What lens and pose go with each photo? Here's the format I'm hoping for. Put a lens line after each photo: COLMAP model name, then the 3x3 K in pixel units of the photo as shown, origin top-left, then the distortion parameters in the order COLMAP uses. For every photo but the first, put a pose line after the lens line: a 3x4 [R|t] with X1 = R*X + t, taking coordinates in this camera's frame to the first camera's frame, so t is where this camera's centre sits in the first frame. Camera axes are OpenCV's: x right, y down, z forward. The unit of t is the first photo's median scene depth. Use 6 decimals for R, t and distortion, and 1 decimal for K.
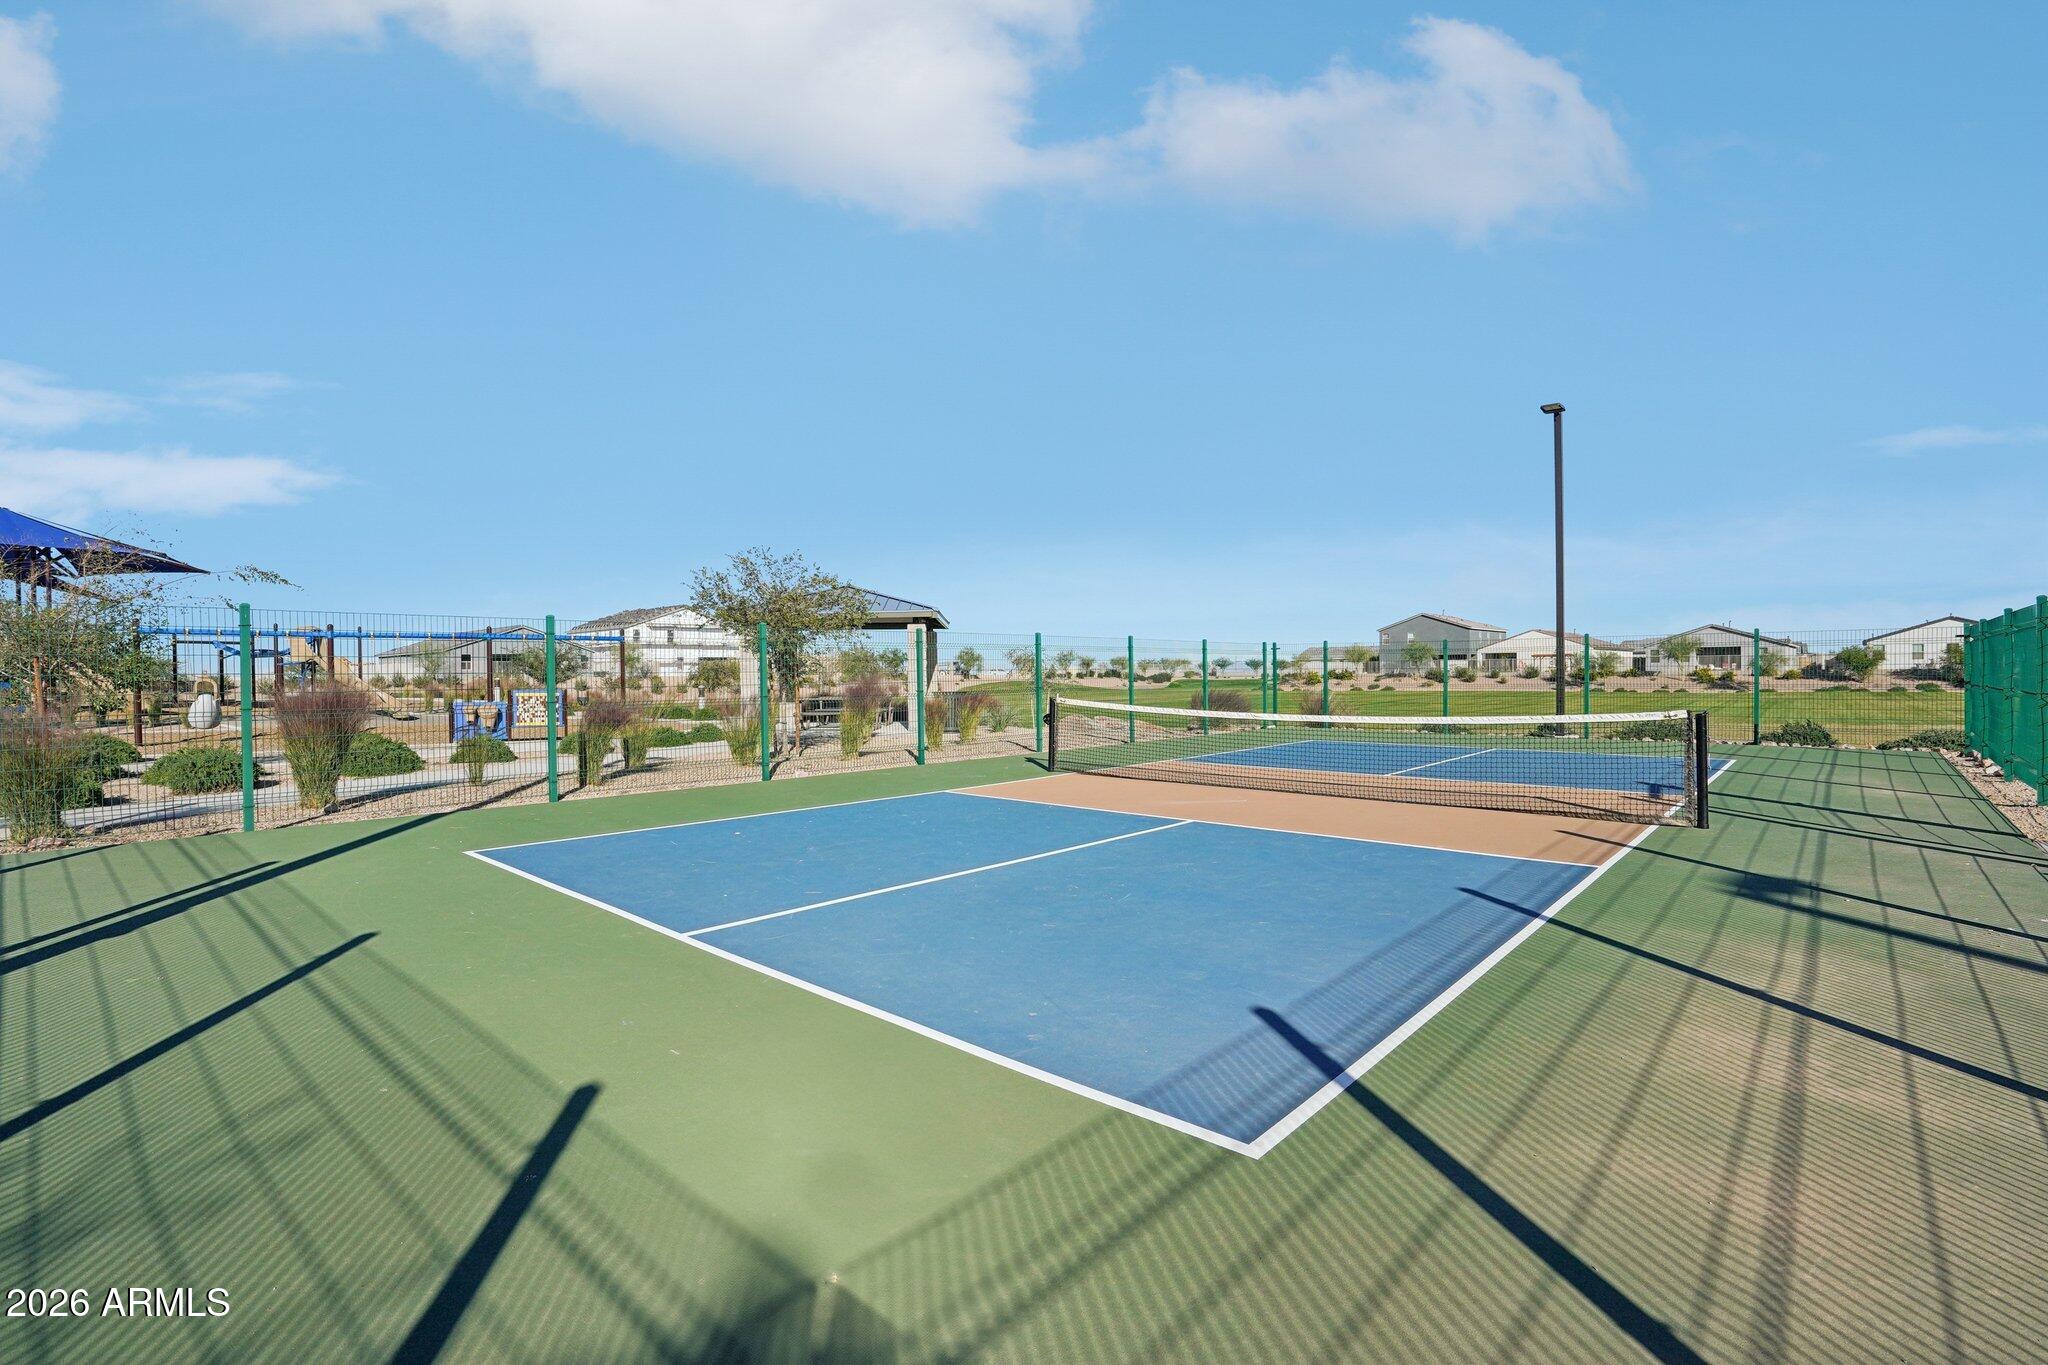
lens RADIAL K [[929.3, 0, 1024.0], [0, 929.3, 682.5], [0, 0, 1]] dist [-0.050779, 0.000001]
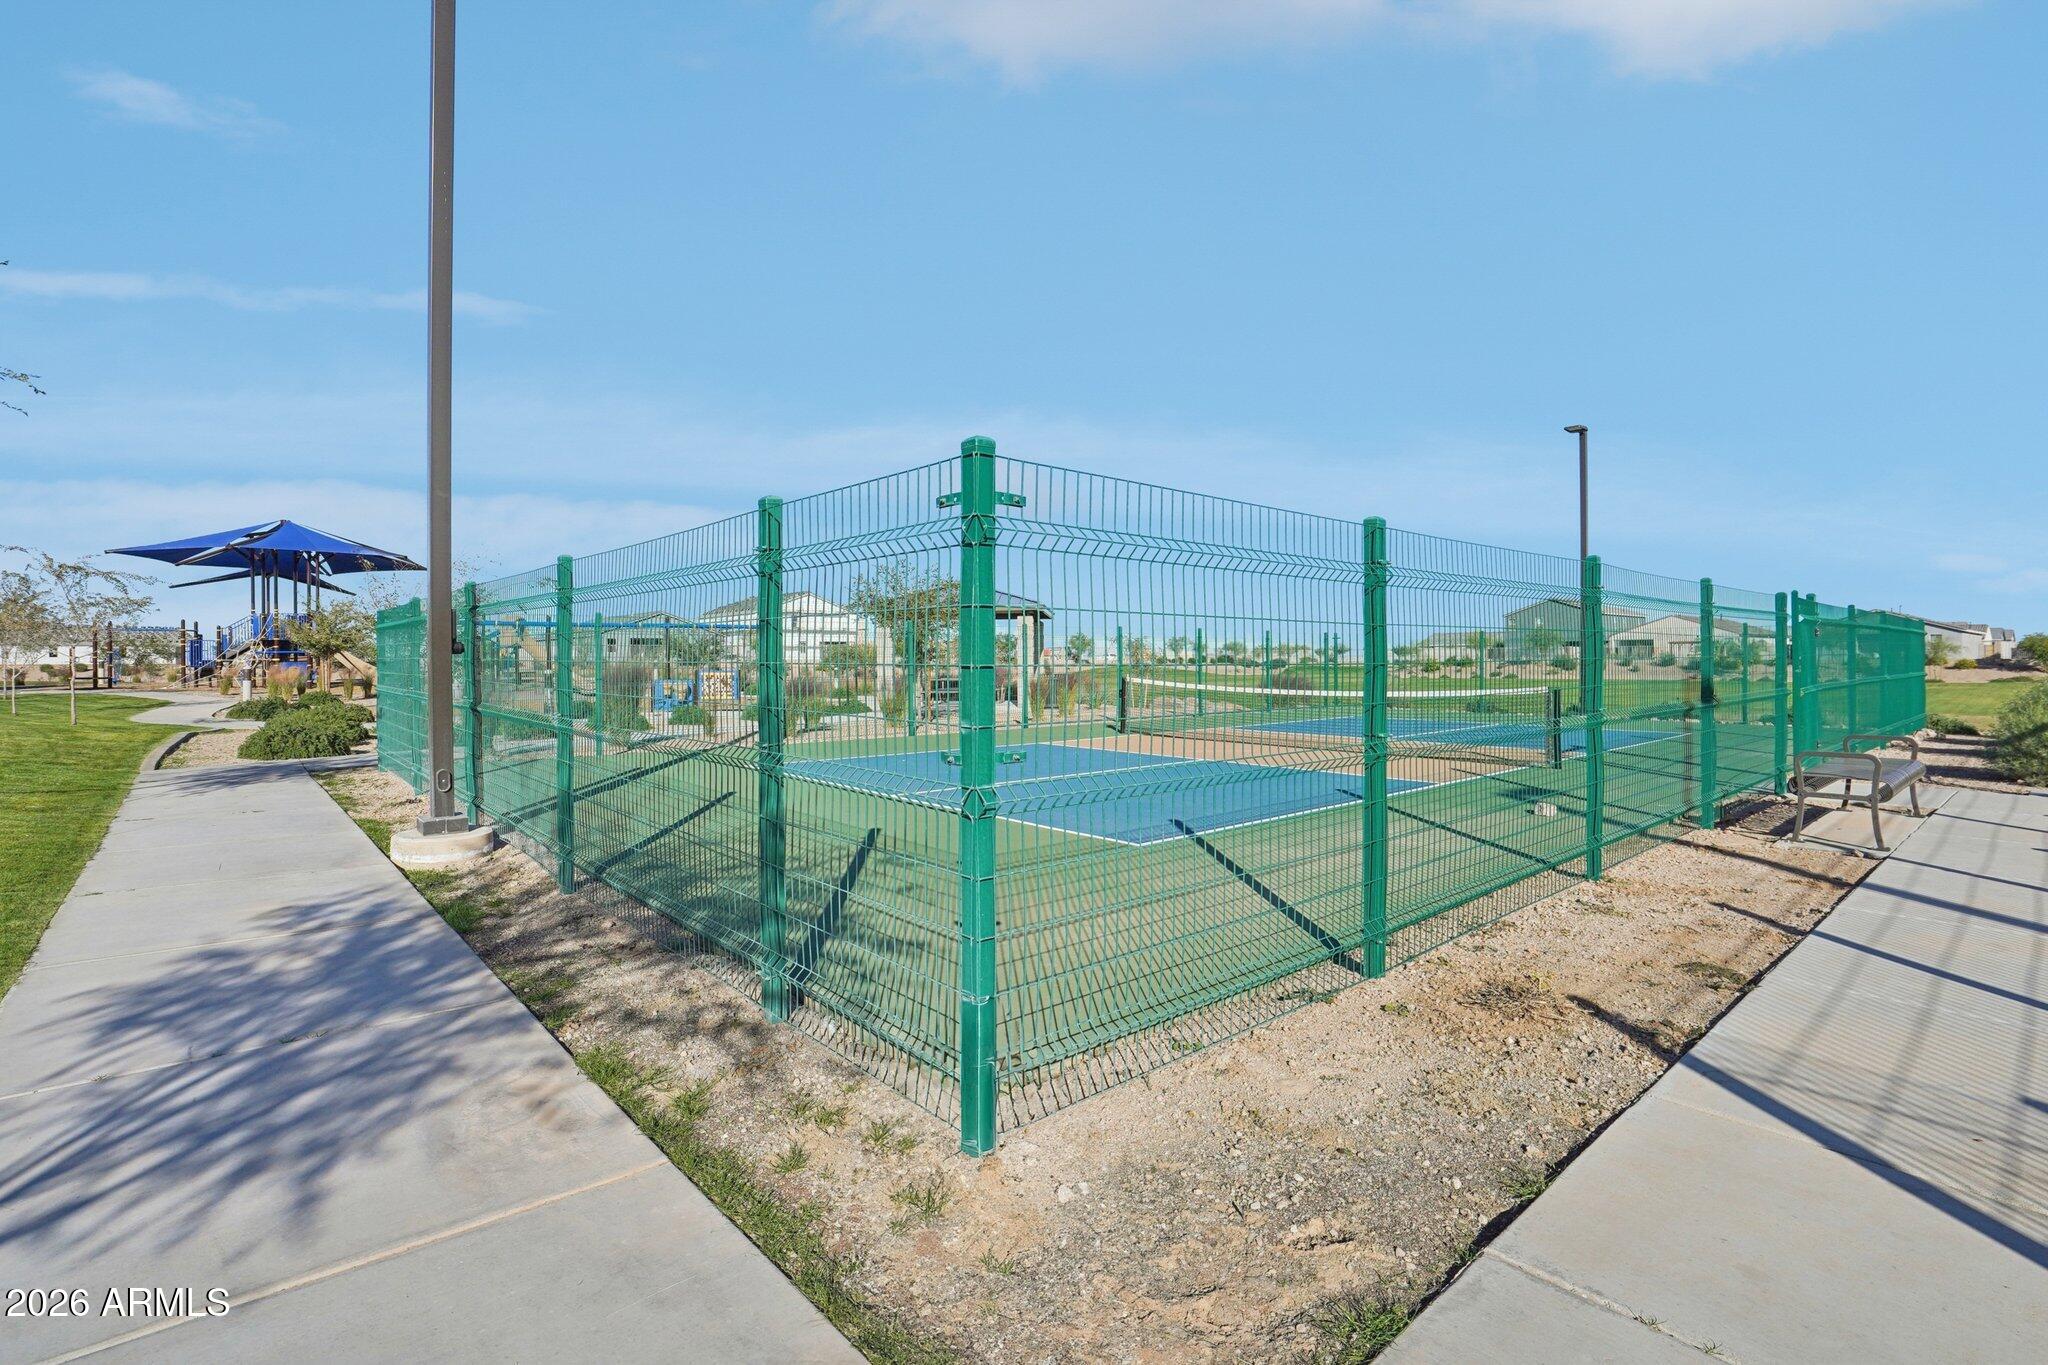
lens RADIAL K [[956.6, 0, 1017.3], [0, 956.6, 692.6], [0, 0, 1]] dist [-0.055947, 0.022268]
pose [[0.991791, 0.008846, -0.127560, 0.024828], [-0.005495, 0.999631, 0.026605, 0.001370], [0.127748, -0.025686, 0.991474, -0.168065]]
